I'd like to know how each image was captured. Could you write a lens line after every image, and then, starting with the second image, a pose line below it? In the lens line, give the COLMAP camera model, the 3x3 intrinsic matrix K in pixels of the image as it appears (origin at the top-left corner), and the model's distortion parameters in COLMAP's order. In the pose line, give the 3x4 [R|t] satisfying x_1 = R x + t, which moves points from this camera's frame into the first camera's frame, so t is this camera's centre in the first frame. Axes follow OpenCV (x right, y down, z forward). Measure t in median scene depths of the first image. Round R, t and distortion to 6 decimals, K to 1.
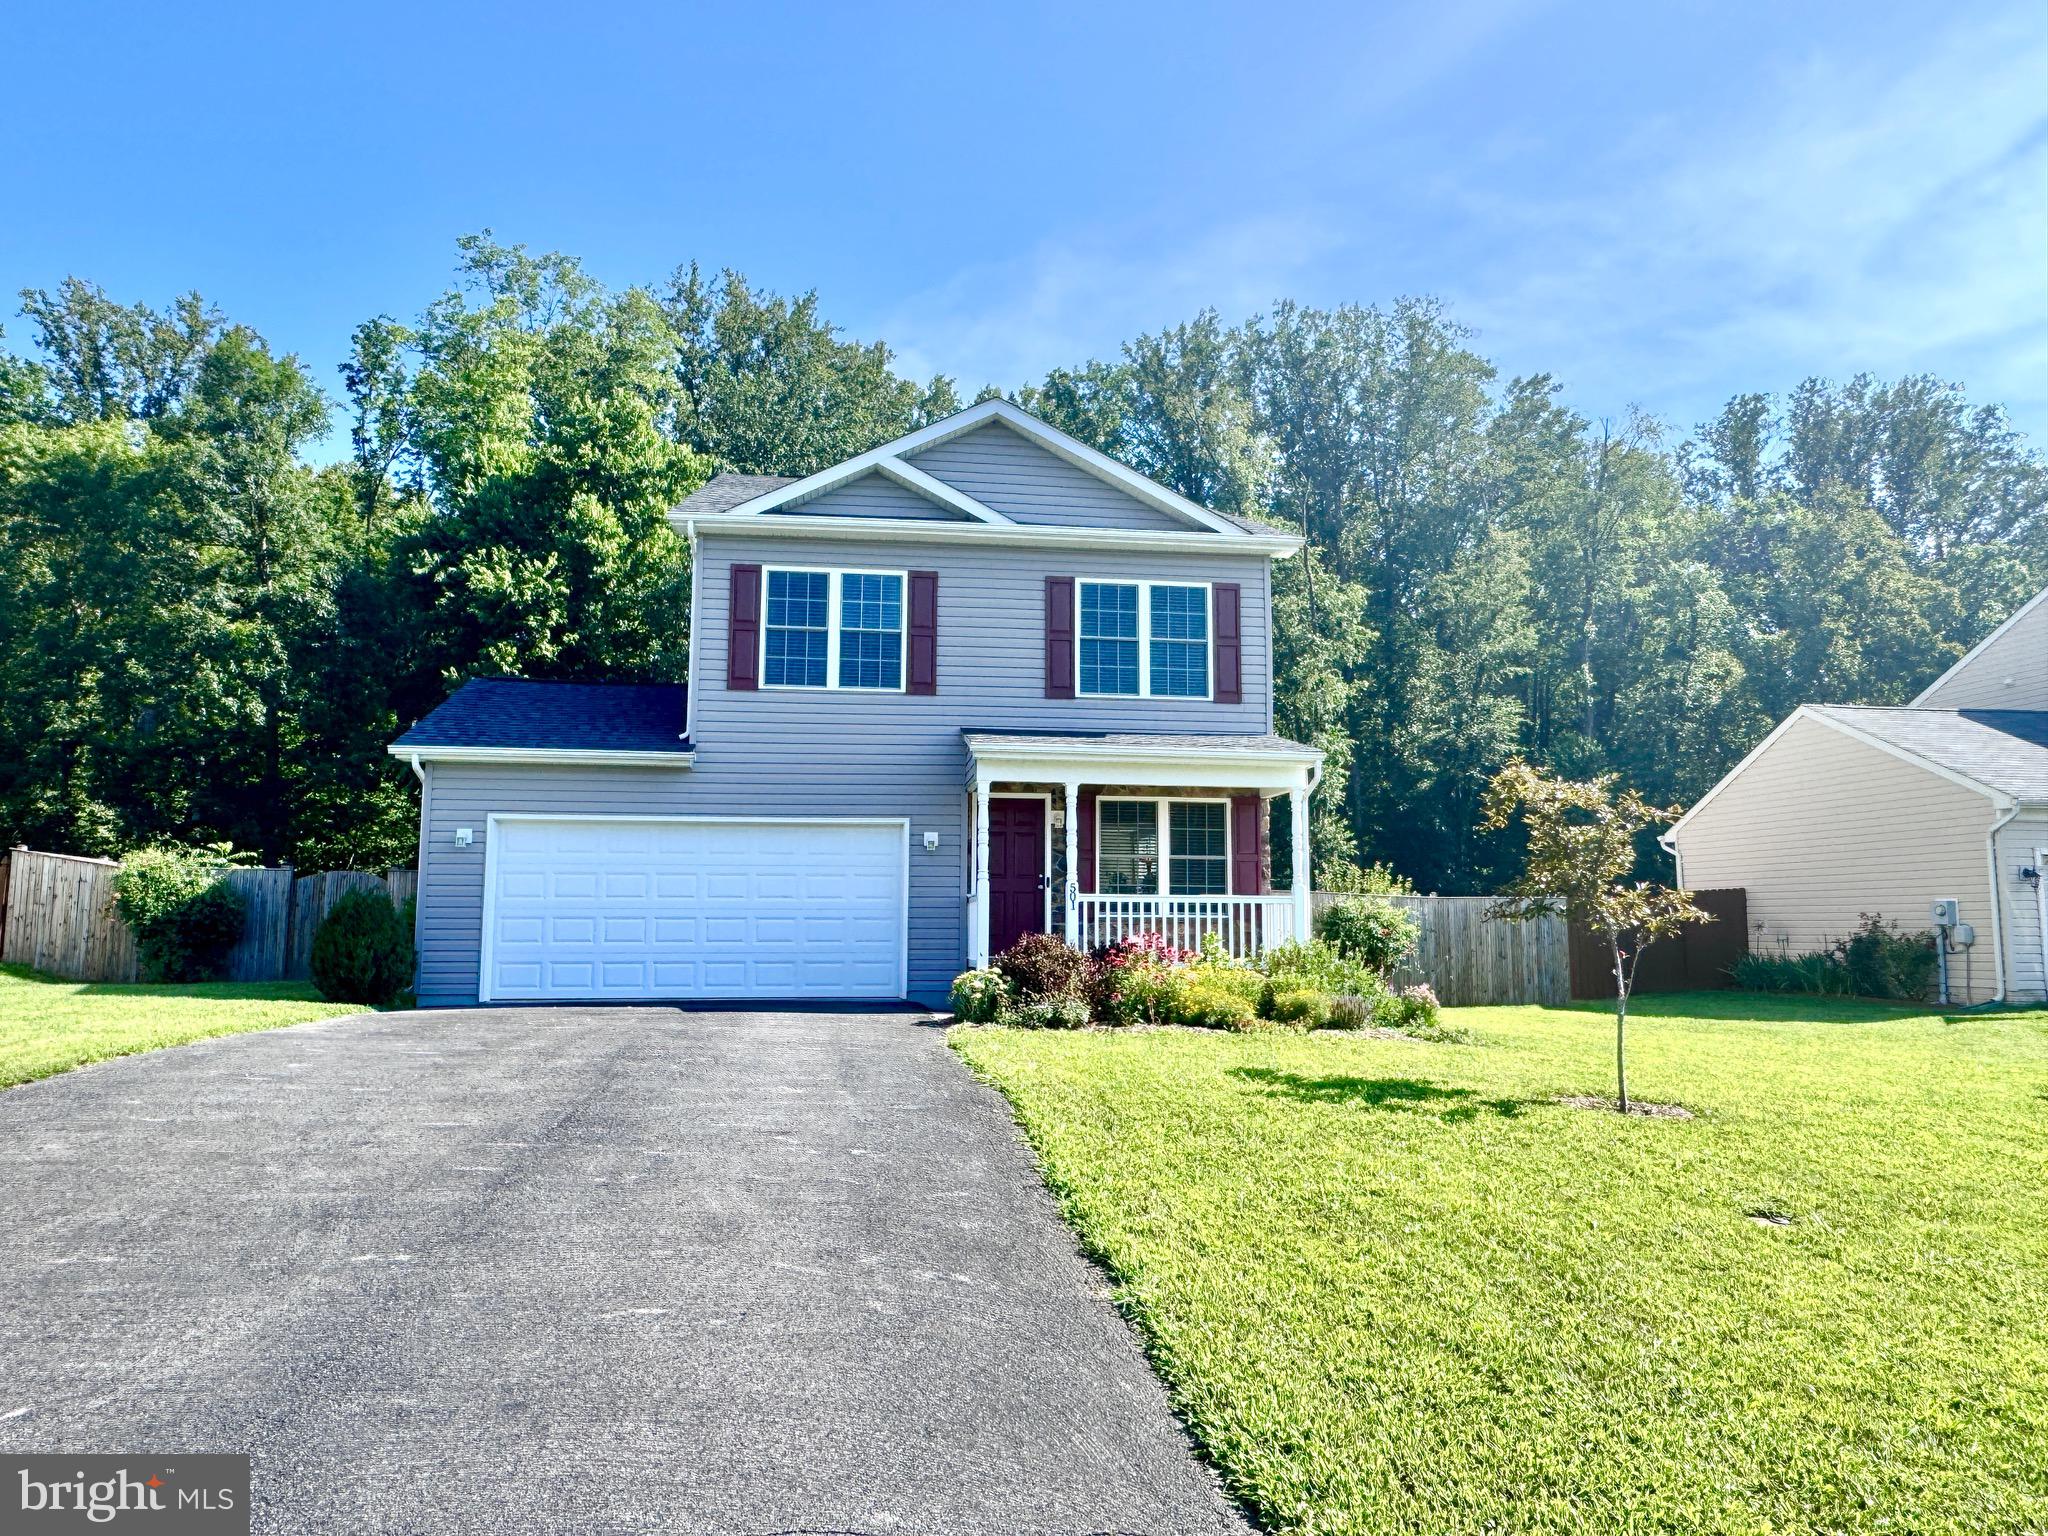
lens RADIAL K [[1344.1, 0, 1024.0], [0, 1344.1, 768.0], [0, 0, 1]] dist [-0.027729, 0.037048]
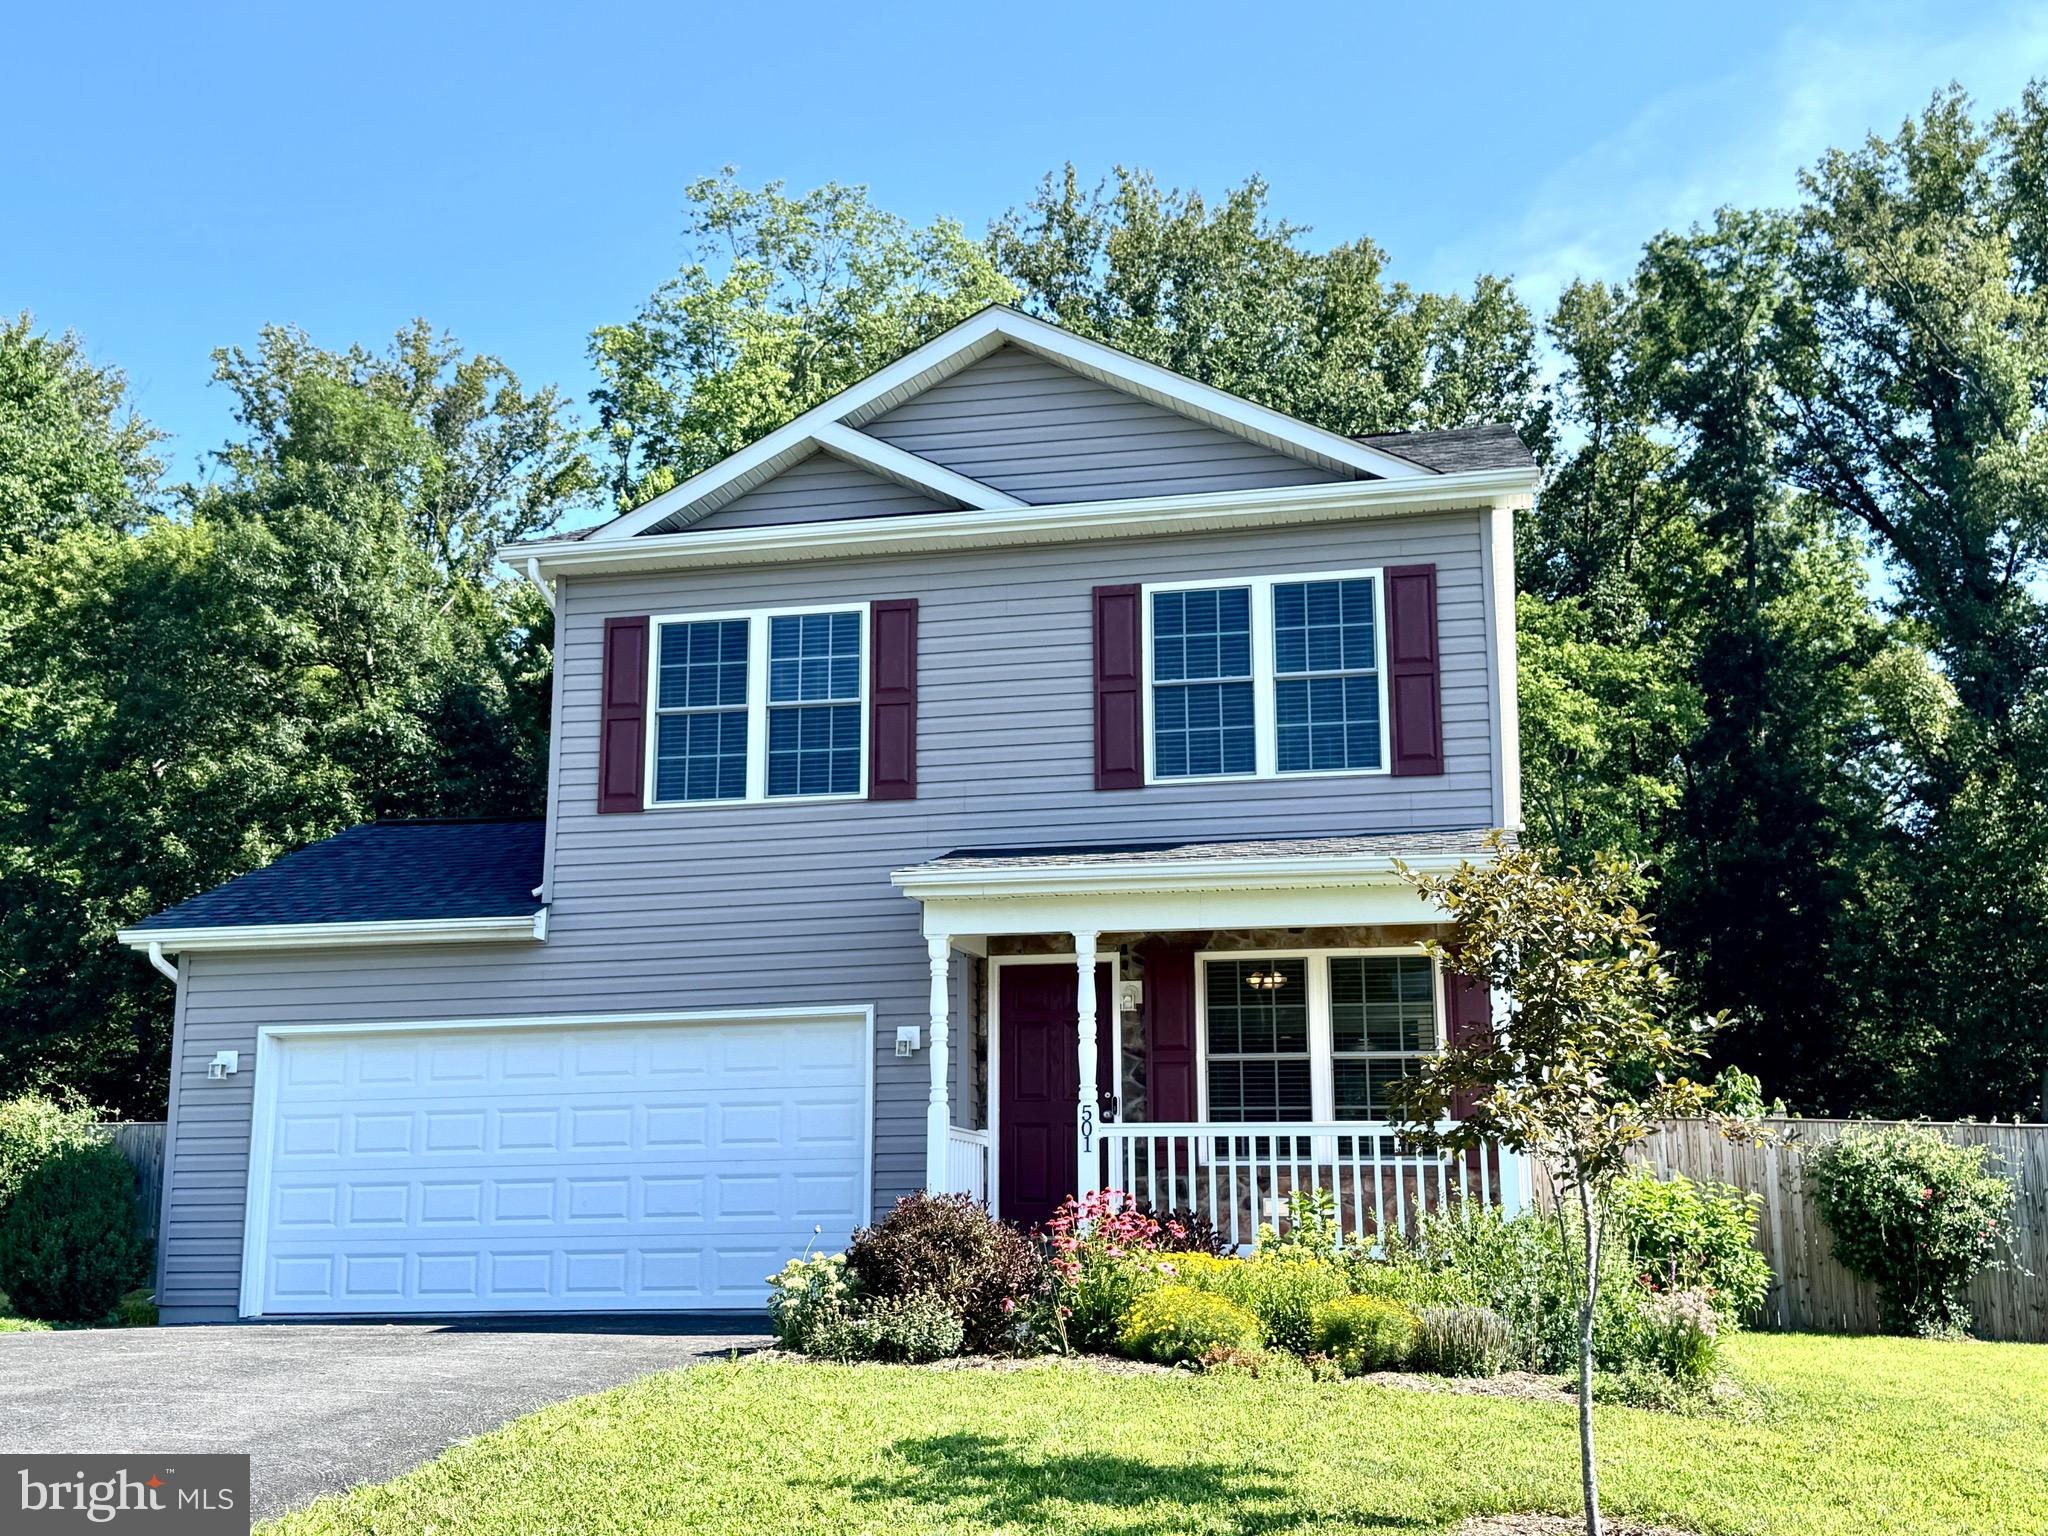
lens RADIAL K [[2169.4, 0, 1027.3], [0, 2169.4, 762.3], [0, 0, 1]] dist [0.138081, -0.285233]
pose [[0.940997, -0.077726, -0.329367, 0.301459], [0.050446, 0.994610, -0.090589, 0.020374], [0.334633, 0.068629, 0.939846, 0.090388]]
